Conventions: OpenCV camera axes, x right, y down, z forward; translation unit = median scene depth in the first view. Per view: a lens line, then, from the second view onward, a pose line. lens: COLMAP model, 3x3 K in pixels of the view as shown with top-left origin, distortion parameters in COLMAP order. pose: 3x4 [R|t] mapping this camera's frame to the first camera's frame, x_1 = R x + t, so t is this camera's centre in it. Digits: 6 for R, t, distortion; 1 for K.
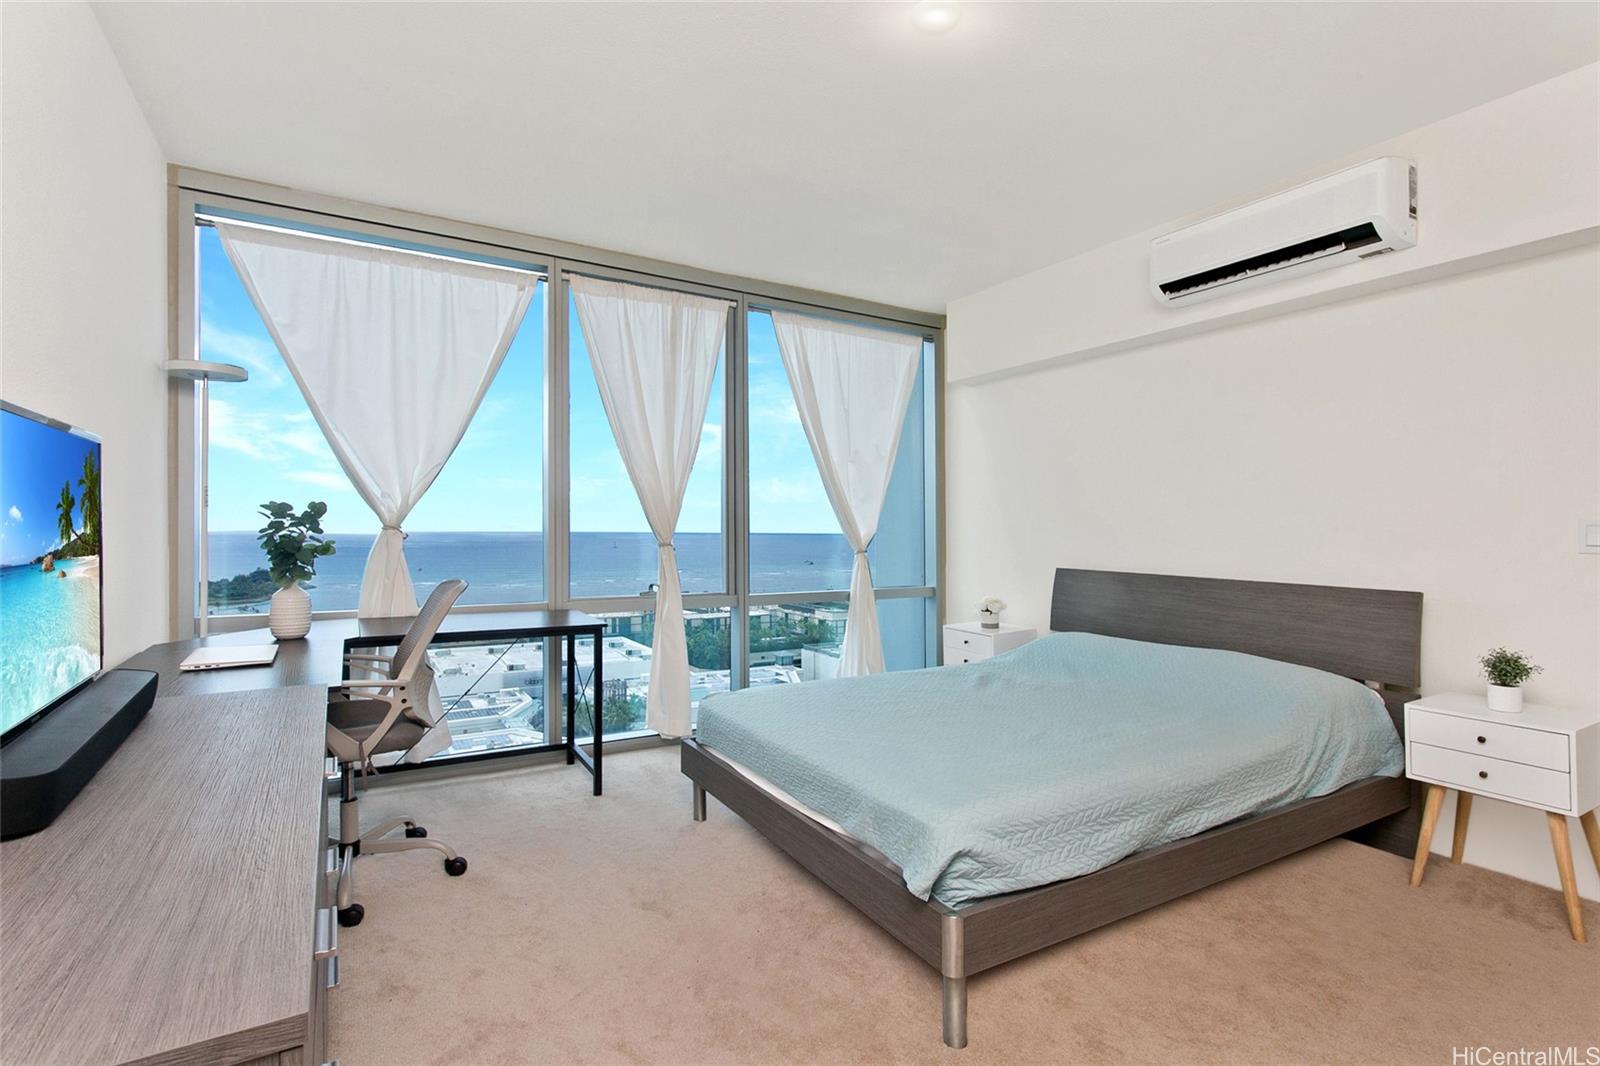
lens RADIAL K [[751.6, 0, 777.1], [0, 751.6, 536.5], [0, 0, 1]] dist [0.003017, 0.000406]
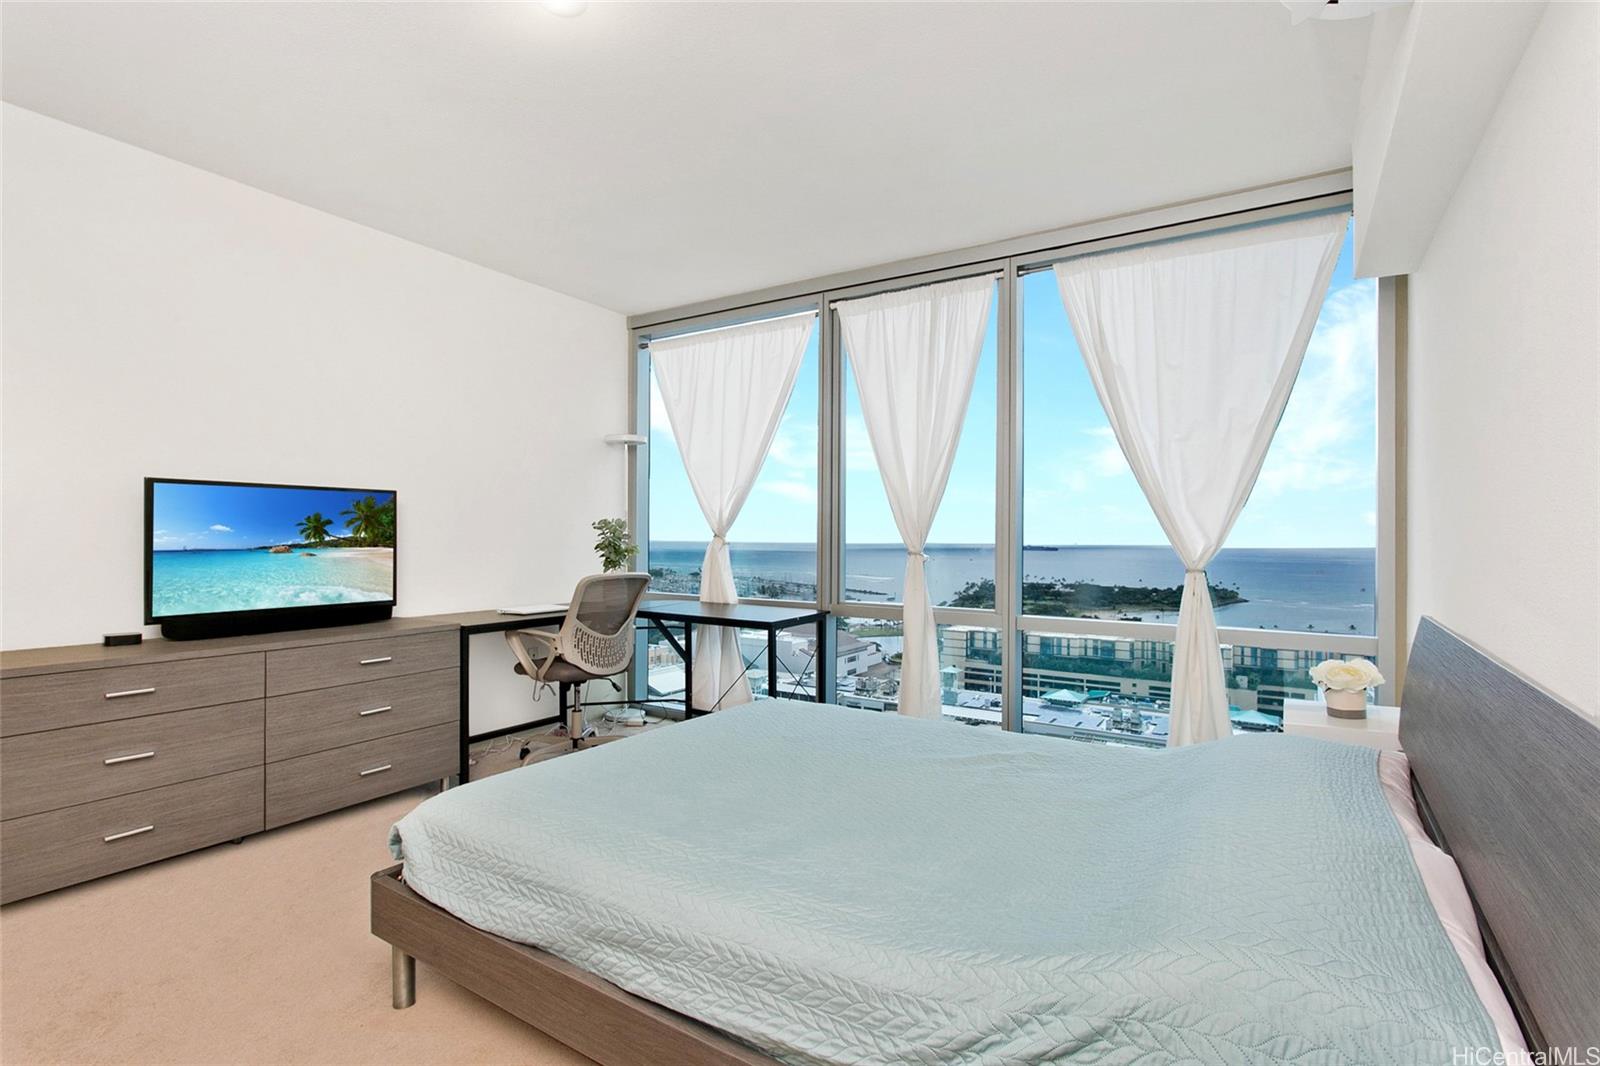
lens RADIAL K [[751.6, 0, 777.1], [0, 751.6, 536.5], [0, 0, 1]] dist [0.003017, 0.000406]
pose [[0.456279, -0.002275, -0.889834, 0.723060], [-0.013996, 0.999855, -0.009733, -0.000098], [0.889727, 0.016895, 0.456181, 0.484604]]
